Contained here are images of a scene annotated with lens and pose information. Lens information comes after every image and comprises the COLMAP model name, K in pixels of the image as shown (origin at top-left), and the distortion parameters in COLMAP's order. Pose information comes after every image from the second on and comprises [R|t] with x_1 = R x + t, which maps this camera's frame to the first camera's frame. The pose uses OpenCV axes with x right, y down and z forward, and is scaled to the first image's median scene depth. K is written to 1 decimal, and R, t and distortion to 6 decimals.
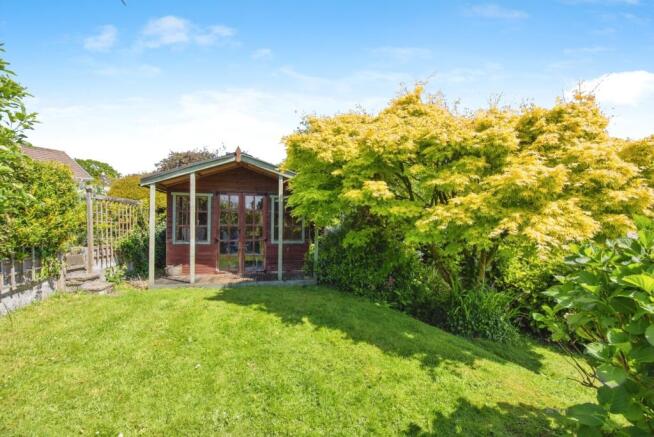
lens RADIAL K [[283.6, 0, 327.0], [0, 283.6, 218.5], [0, 0, 1]] dist [-0.001187, 0.000068]
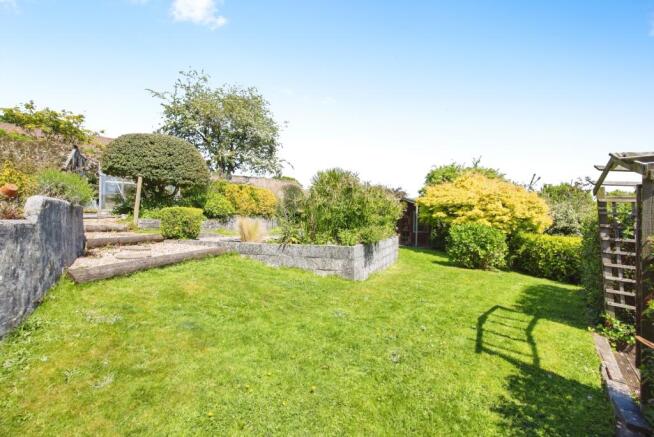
lens RADIAL K [[283.6, 0, 327.0], [0, 283.6, 218.5], [0, 0, 1]] dist [-0.001187, 0.000068]
pose [[0.871140, 0.001418, -0.491033, 0.757885], [-0.003800, 0.999985, -0.003854, -0.035081], [0.491020, 0.005224, 0.871133, -3.186190]]
